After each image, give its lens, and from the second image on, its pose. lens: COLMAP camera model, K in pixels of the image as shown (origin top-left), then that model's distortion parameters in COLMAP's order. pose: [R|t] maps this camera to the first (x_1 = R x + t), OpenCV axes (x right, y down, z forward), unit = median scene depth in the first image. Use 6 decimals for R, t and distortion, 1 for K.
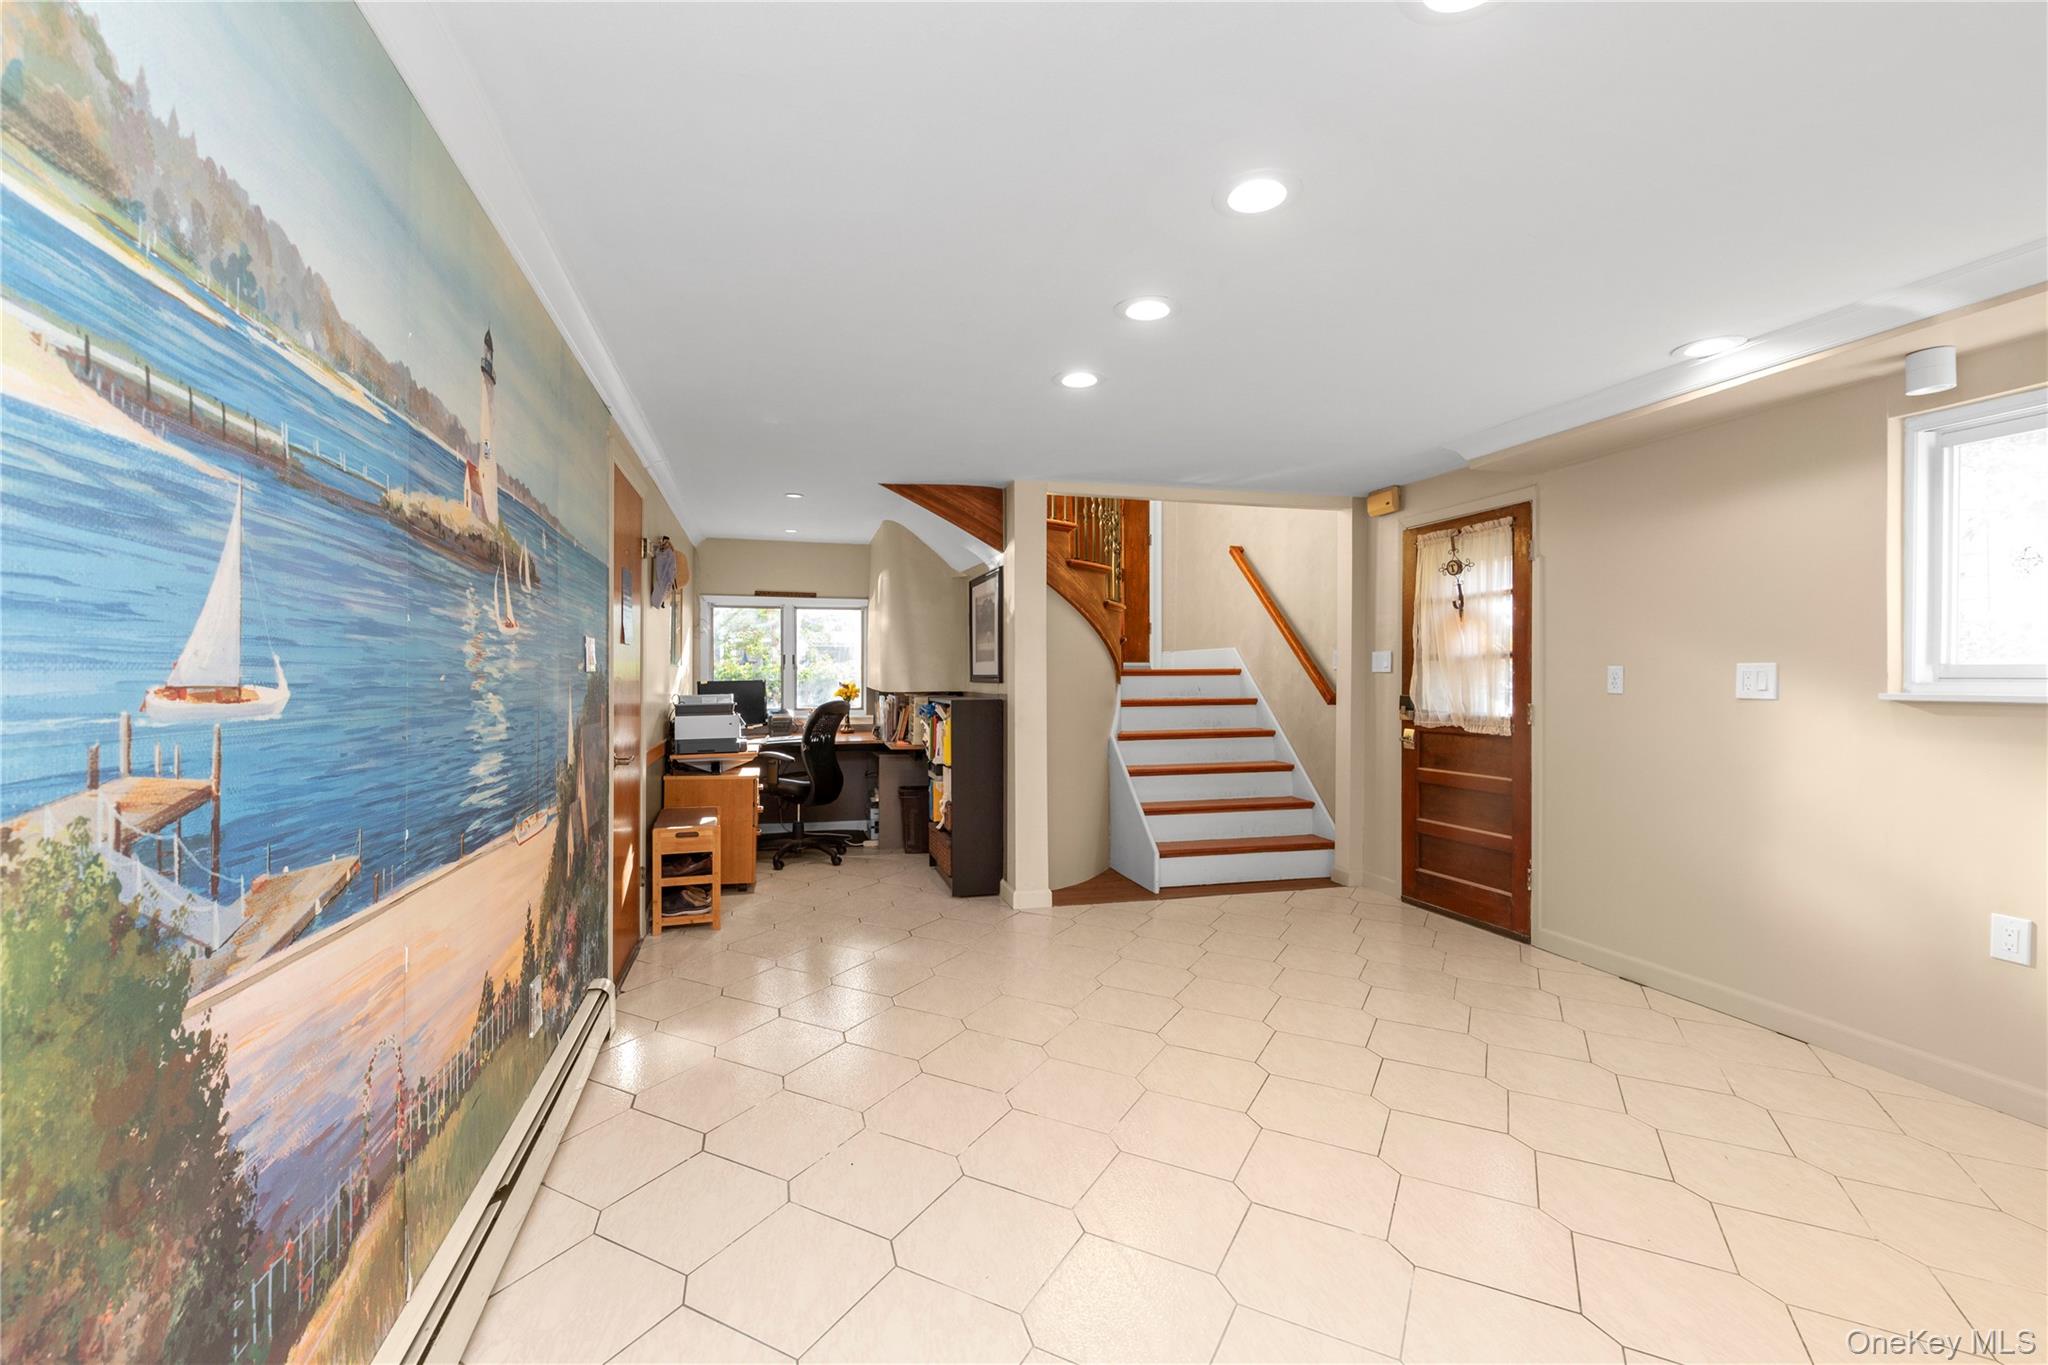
lens RADIAL K [[886.3, 0, 1019.0], [0, 886.3, 685.0], [0, 0, 1]] dist [0.002419, -0.001865]
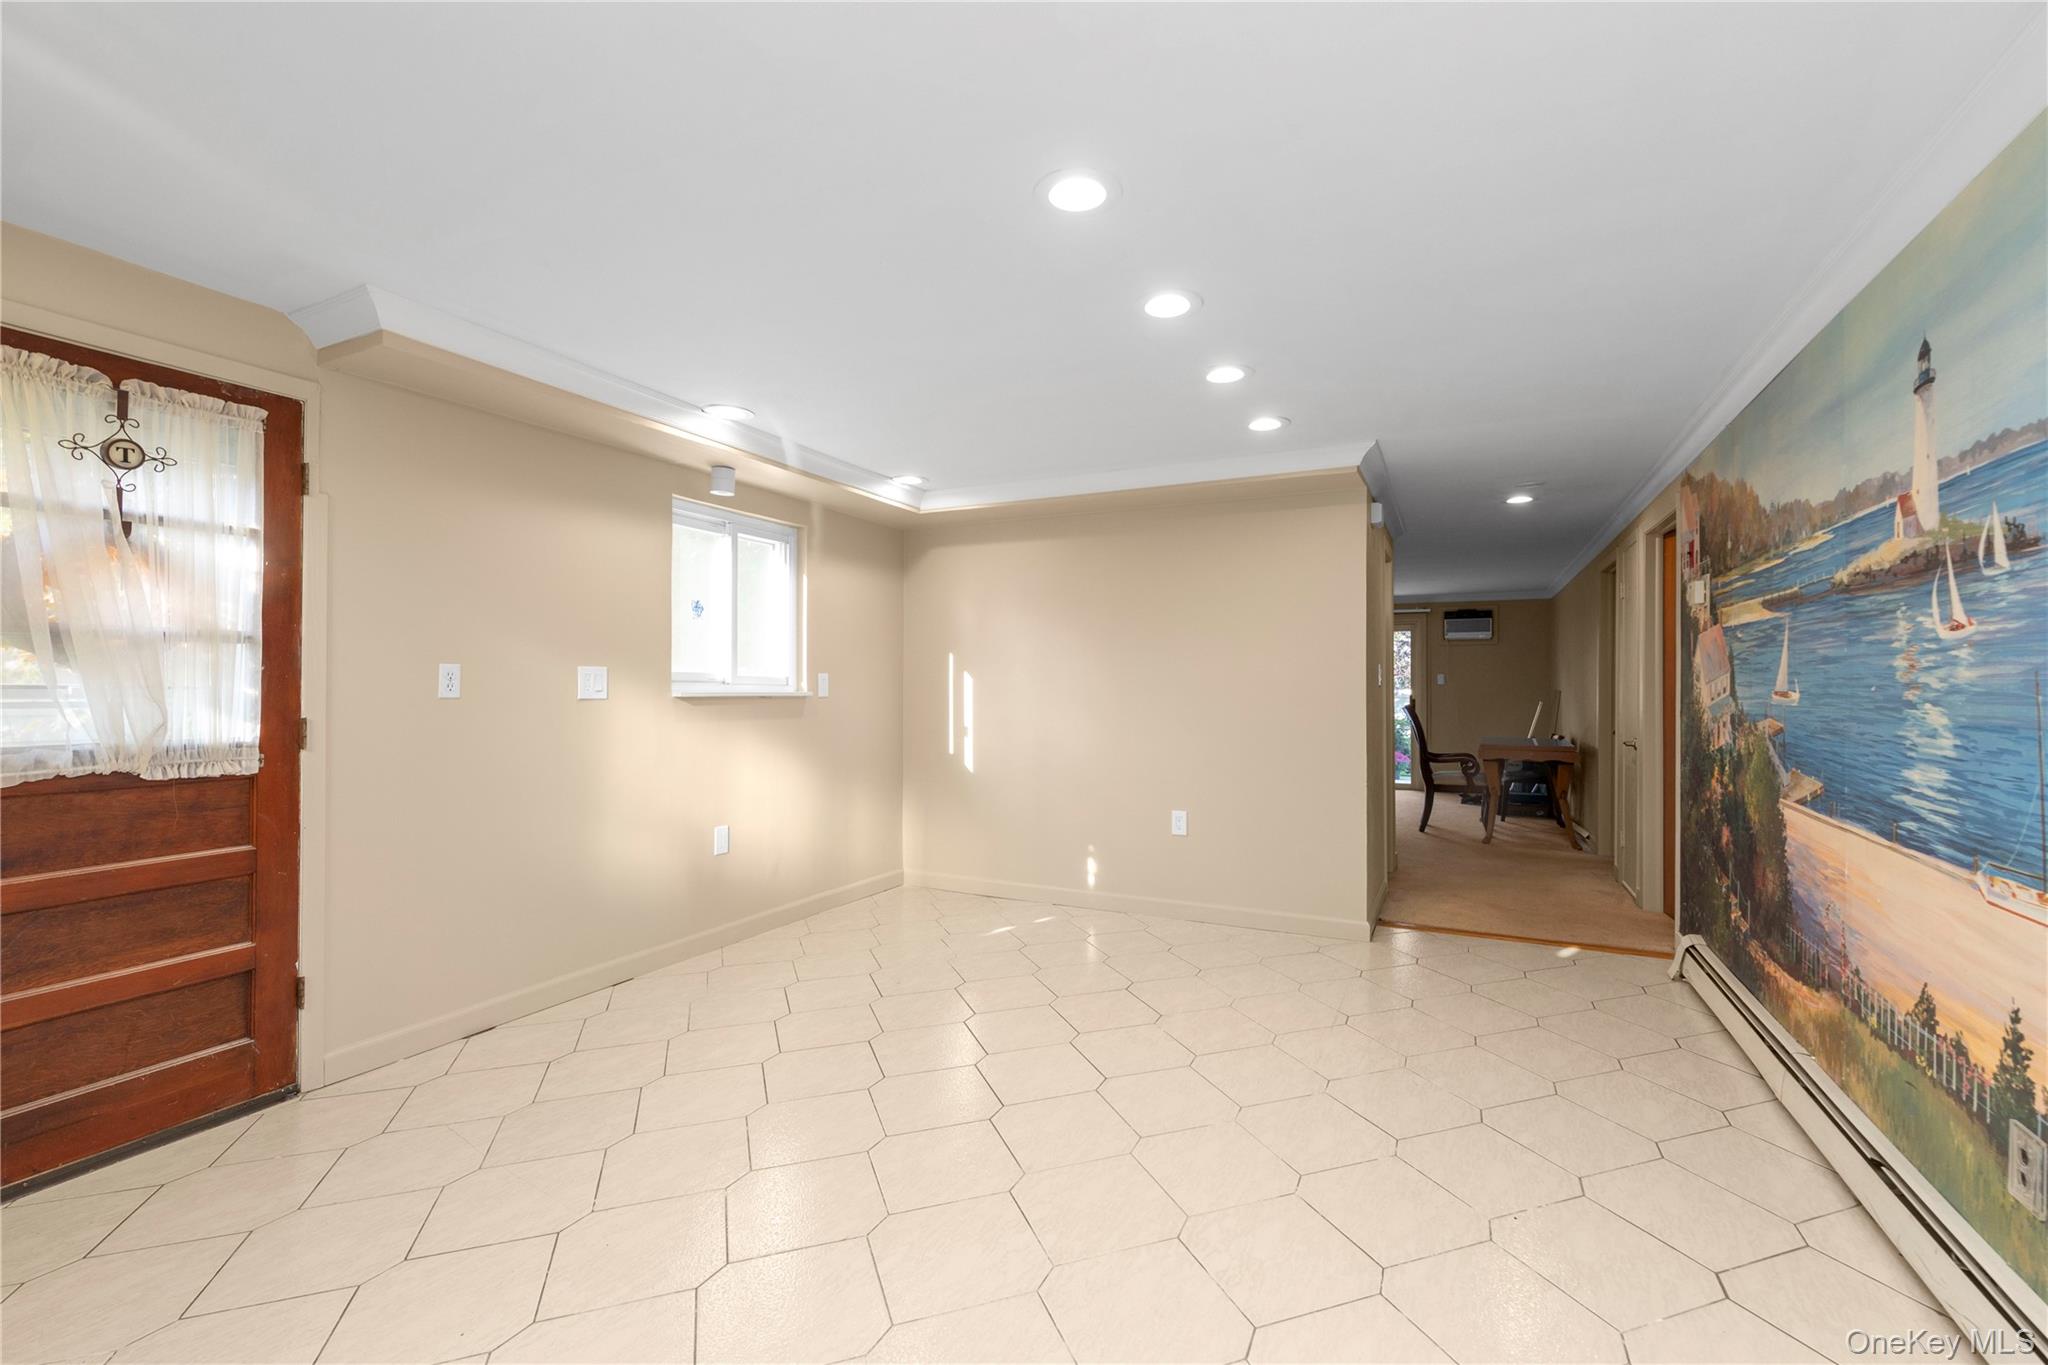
lens RADIAL K [[886.3, 0, 1014.2], [0, 886.3, 676.1], [0, 0, 1]] dist [0.002419, -0.001865]
pose [[-0.742657, 0.001630, 0.669670, -0.485838], [-0.002216, 0.999986, -0.004891, -0.014096], [-0.669668, -0.005116, -0.742643, 2.329014]]
